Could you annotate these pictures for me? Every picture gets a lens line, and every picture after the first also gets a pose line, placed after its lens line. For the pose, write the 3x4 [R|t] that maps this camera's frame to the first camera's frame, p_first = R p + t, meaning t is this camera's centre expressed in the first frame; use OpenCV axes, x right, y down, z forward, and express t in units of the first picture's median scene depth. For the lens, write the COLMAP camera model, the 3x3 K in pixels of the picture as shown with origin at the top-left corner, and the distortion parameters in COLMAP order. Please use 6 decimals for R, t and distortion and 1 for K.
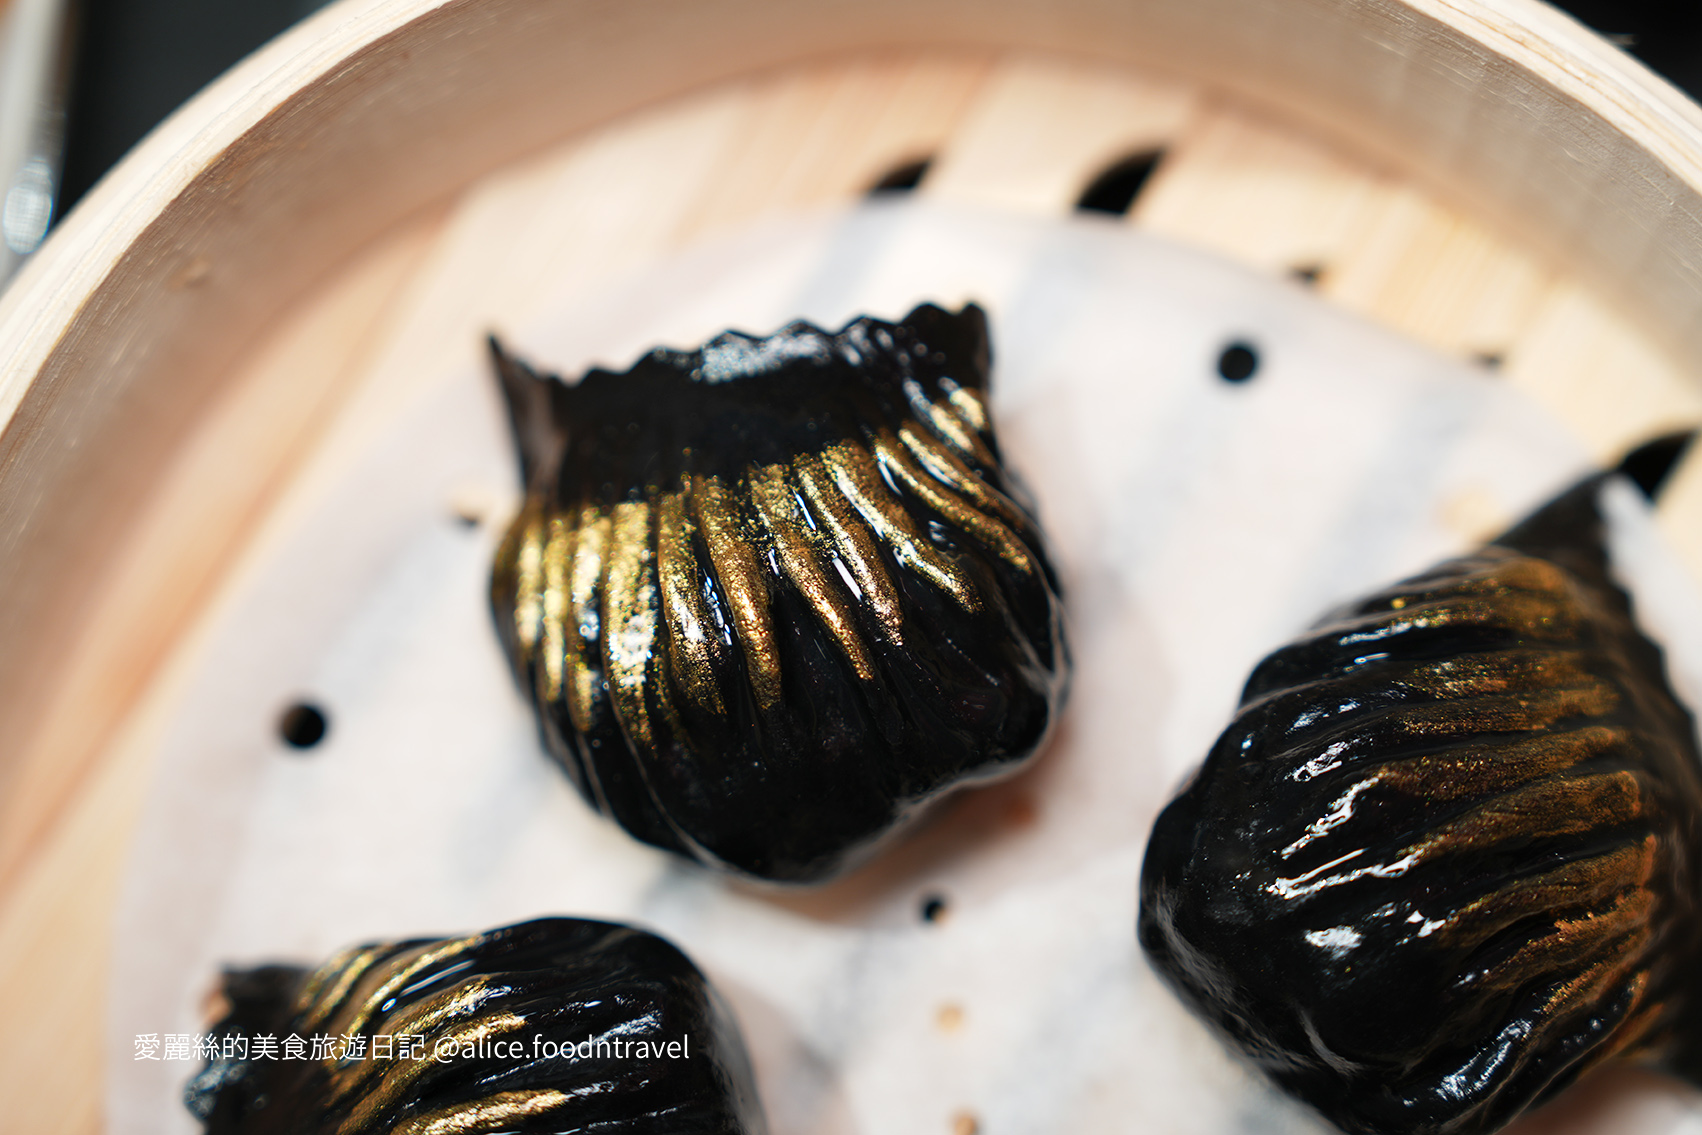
lens RADIAL K [[3467.8, 0, 851.2], [0, 3467.8, 565.0], [0, 0, 1]] dist [0.362007, 0.000000]
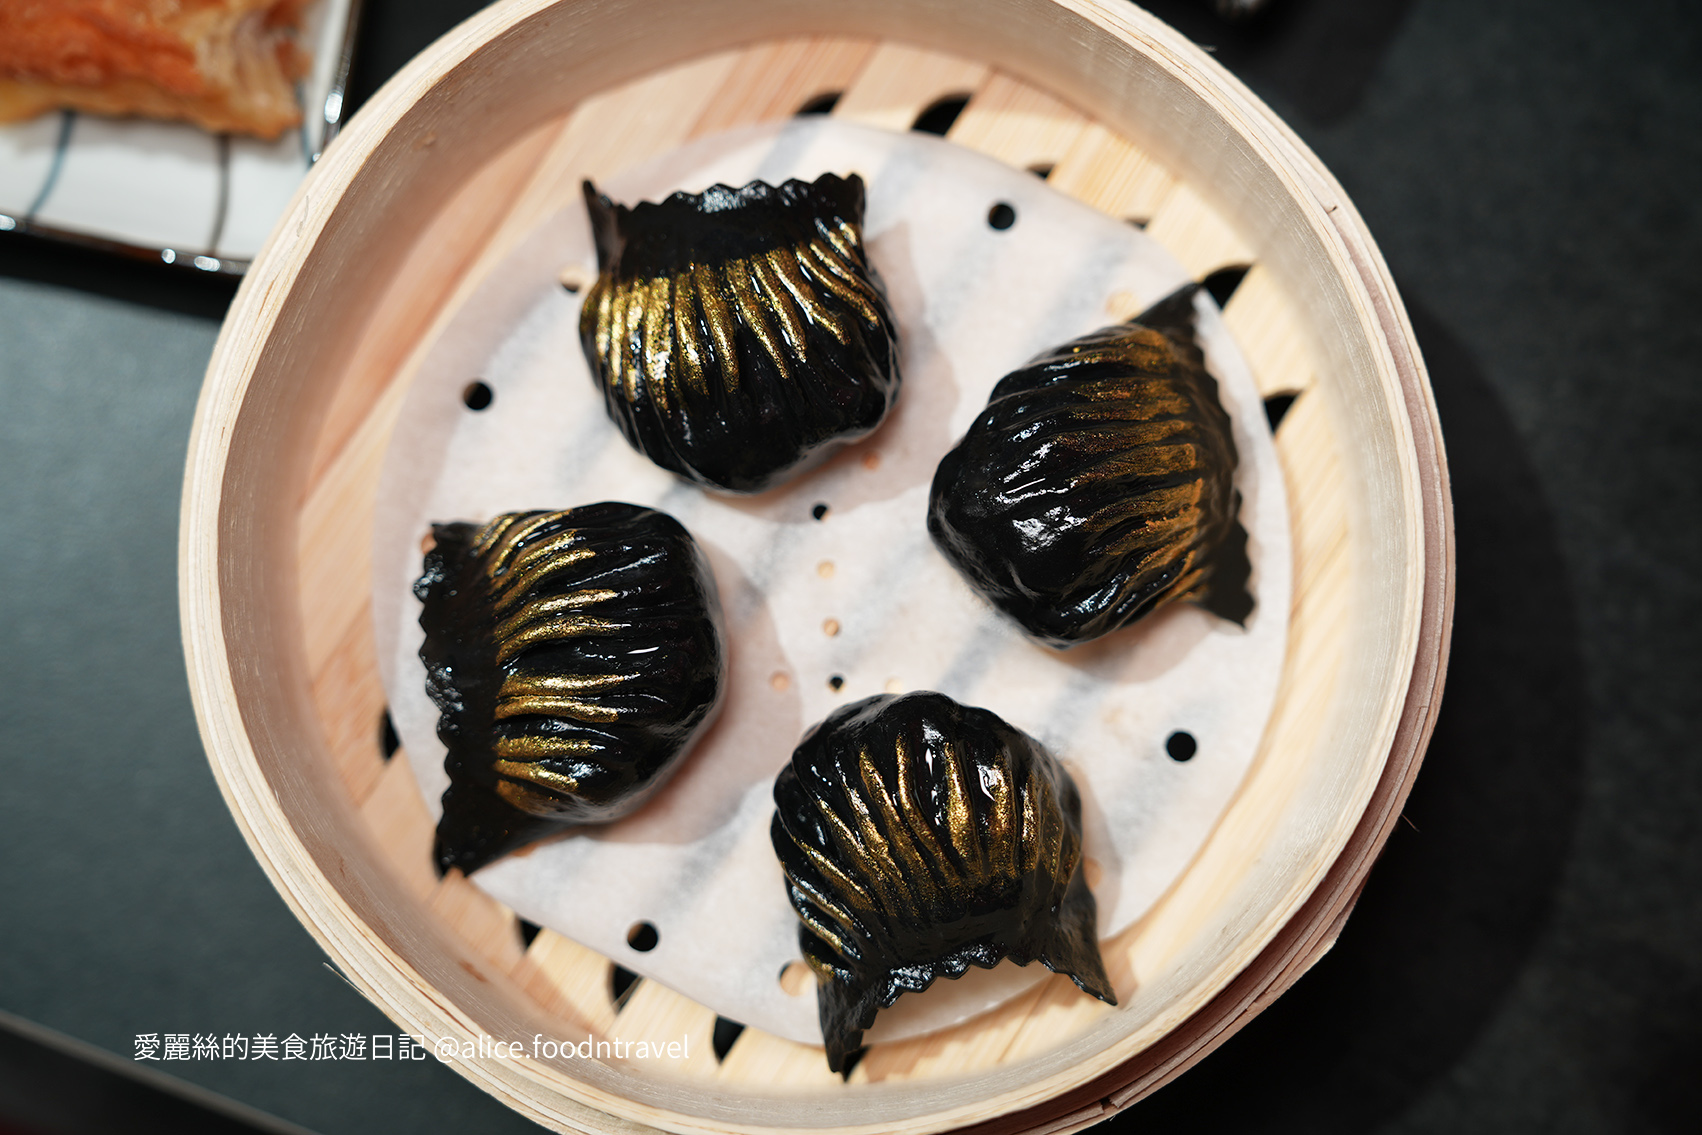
lens RADIAL K [[2287.3, 0, 850.6], [0, 2287.3, 571.7], [0, 0, 1]] dist [0.042163, 0.000000]
pose [[0.999045, 0.040008, 0.017566, 0.020937], [-0.041359, 0.995533, 0.084871, 0.029541], [-0.014092, -0.085516, 0.996237, -0.208256]]
